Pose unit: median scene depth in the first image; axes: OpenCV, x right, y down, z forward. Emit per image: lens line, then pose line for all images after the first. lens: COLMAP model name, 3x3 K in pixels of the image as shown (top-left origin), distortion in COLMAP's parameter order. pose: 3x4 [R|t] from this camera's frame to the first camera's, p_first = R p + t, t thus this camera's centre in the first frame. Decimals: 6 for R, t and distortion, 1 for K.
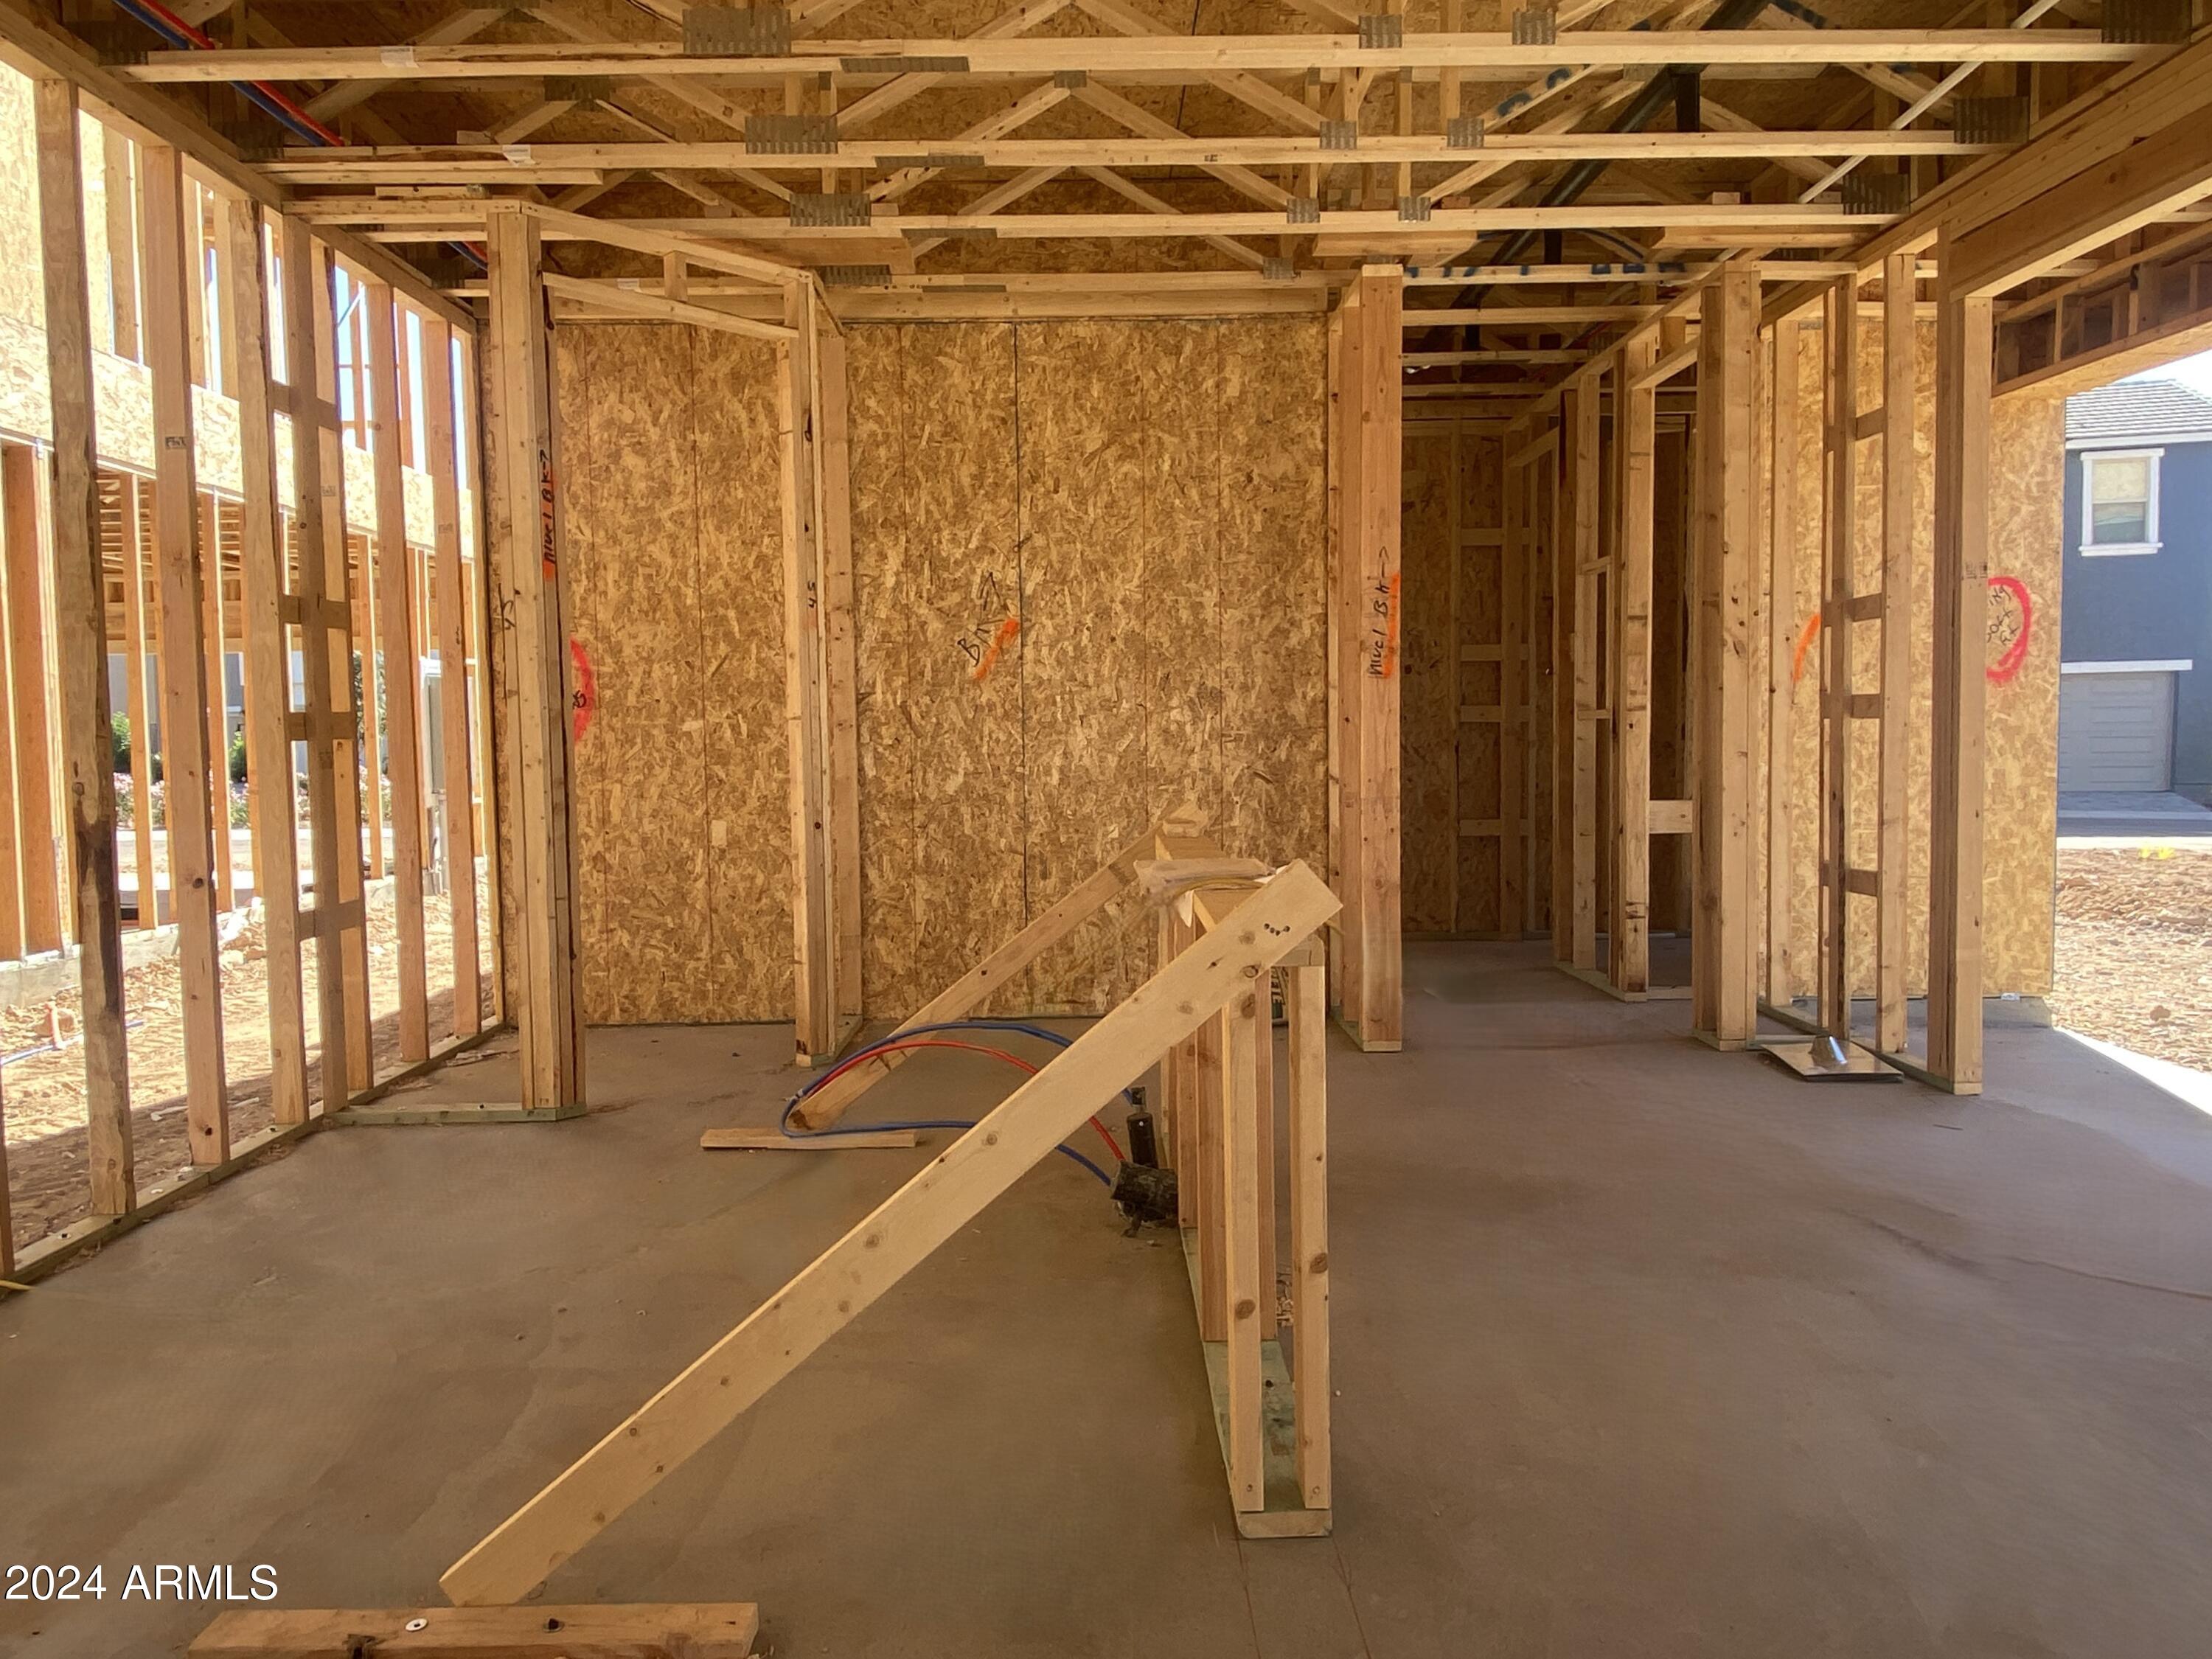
lens RADIAL K [[1493.9, 0, 1106.0], [0, 1493.9, 829.5], [0, 0, 1]] dist [-0.004763, -0.001685]
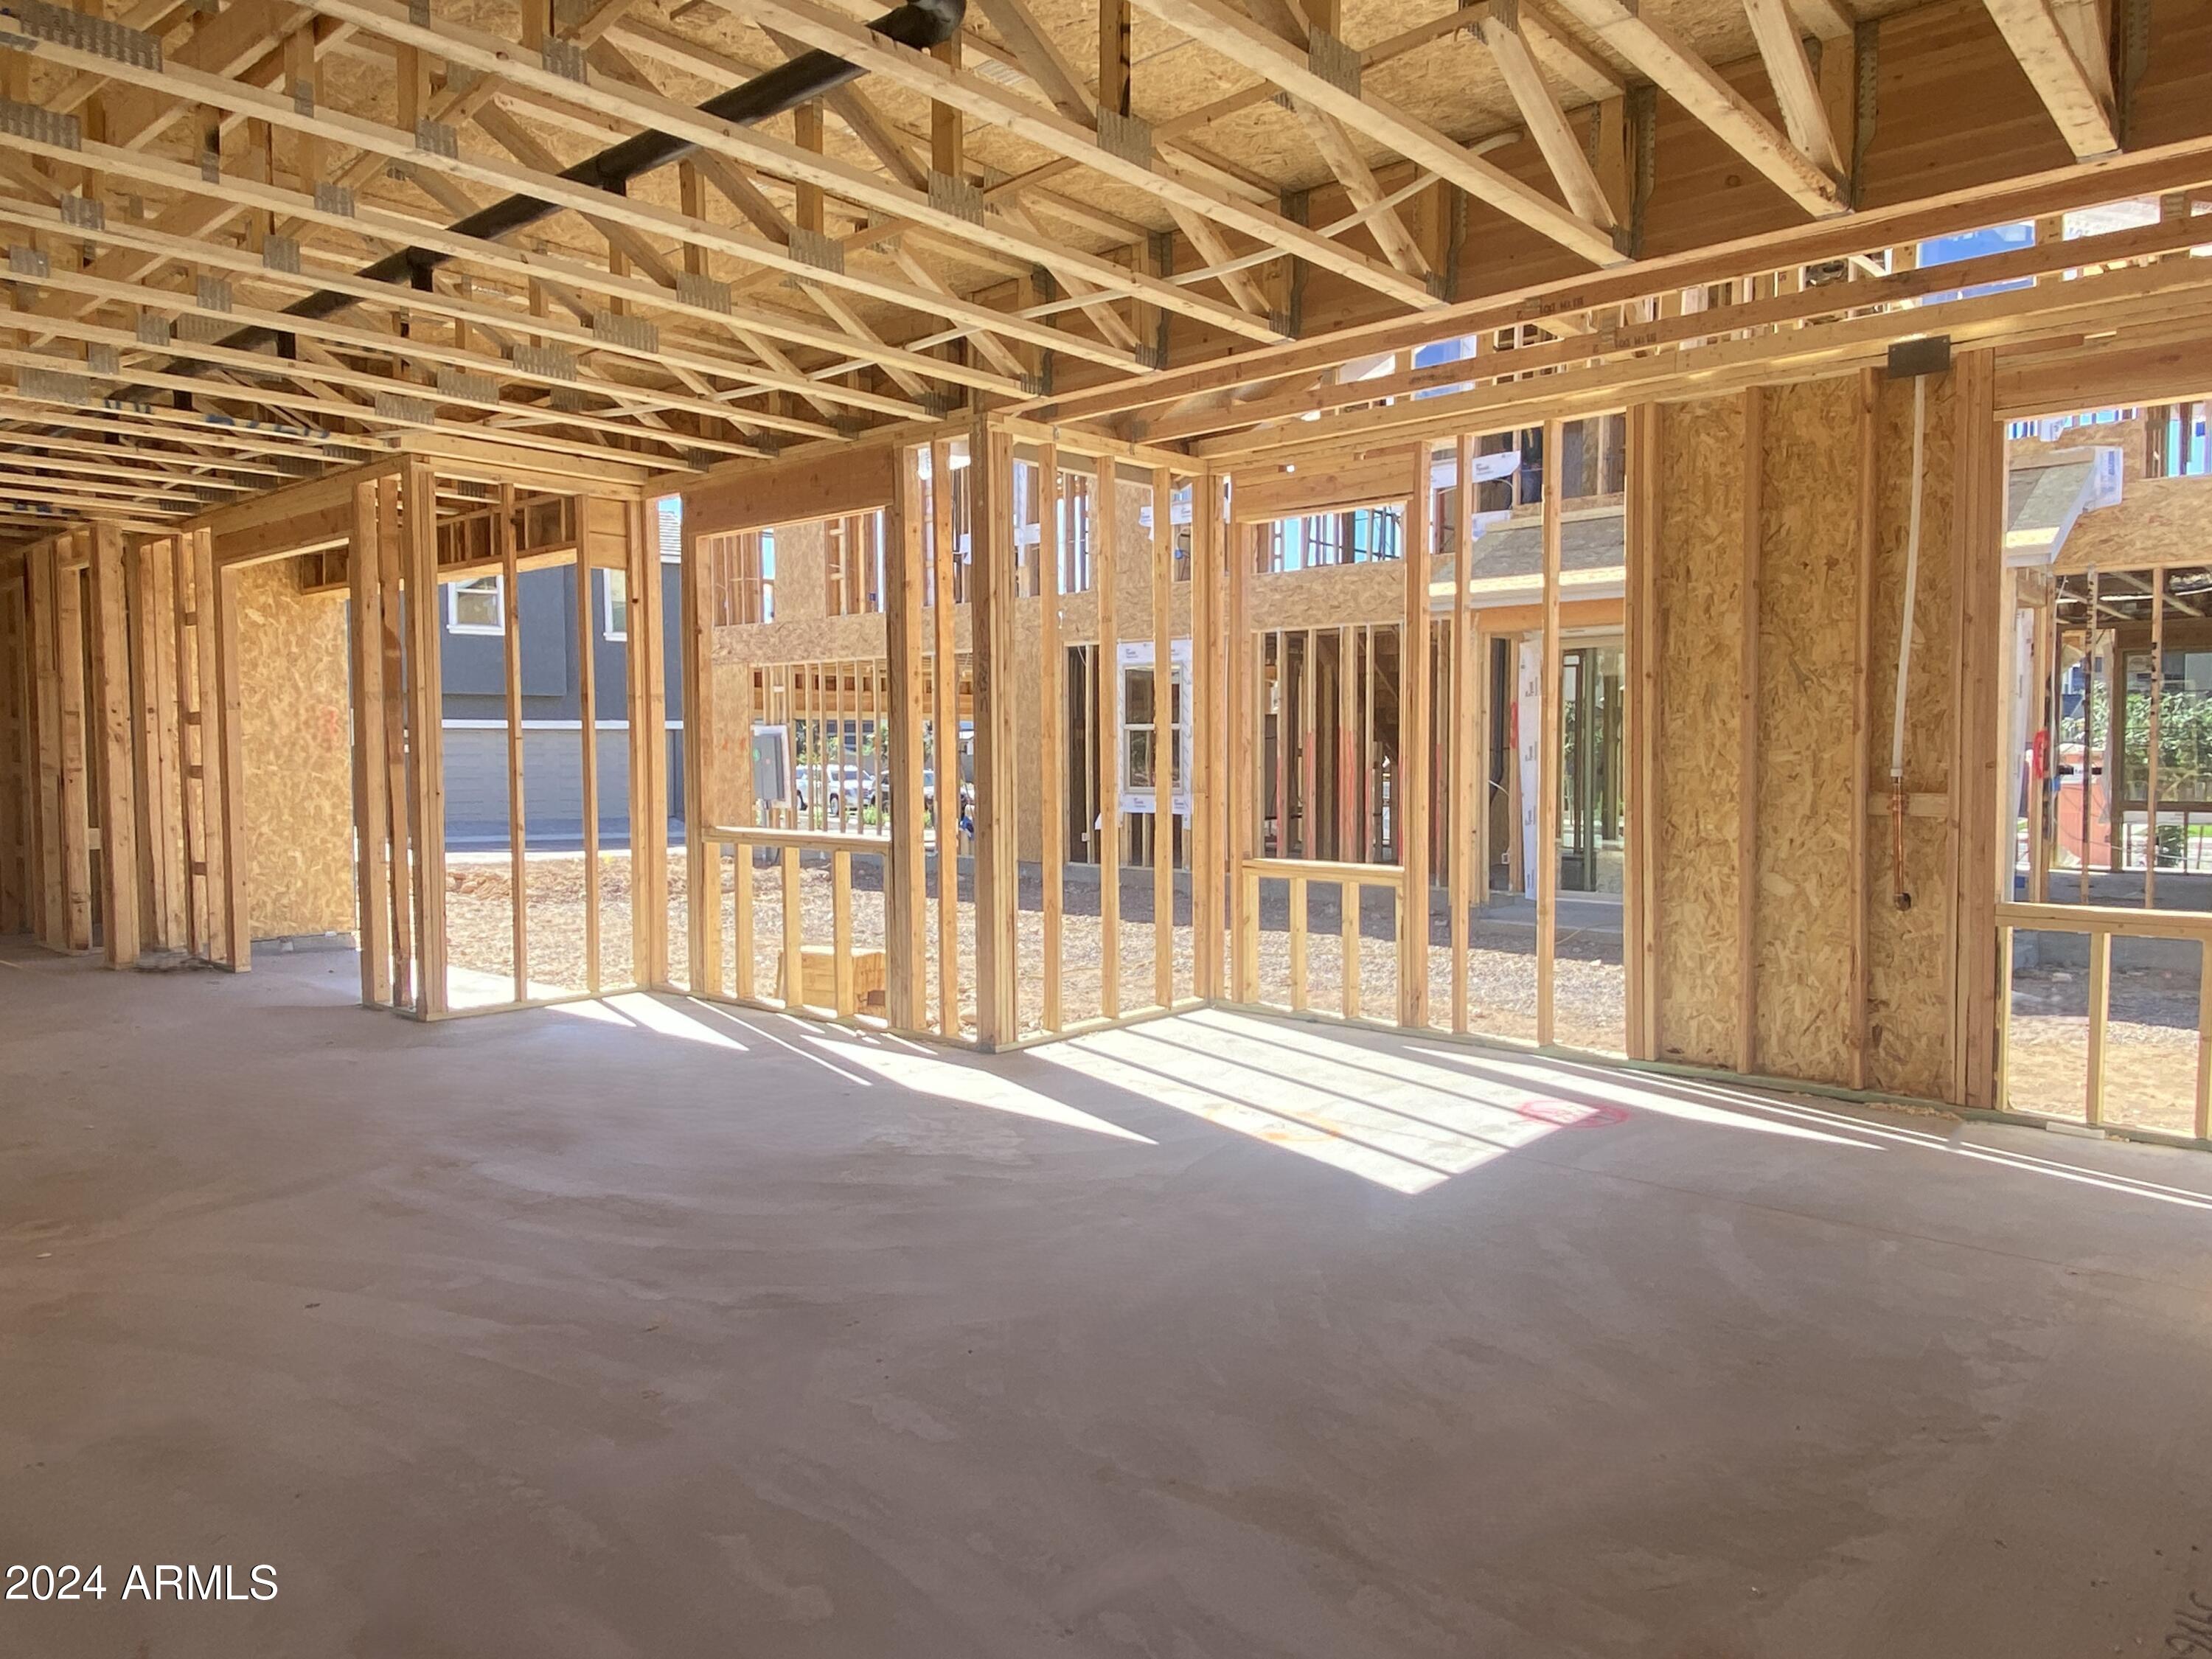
lens RADIAL K [[1493.9, 0, 1106.0], [0, 1493.9, 829.5], [0, 0, 1]] dist [-0.004763, -0.001685]
pose [[0.675199, -0.024785, 0.737219, -0.072749], [0.042375, 0.999088, -0.005222, 0.037199], [-0.736417, 0.034766, 0.675634, -0.878317]]
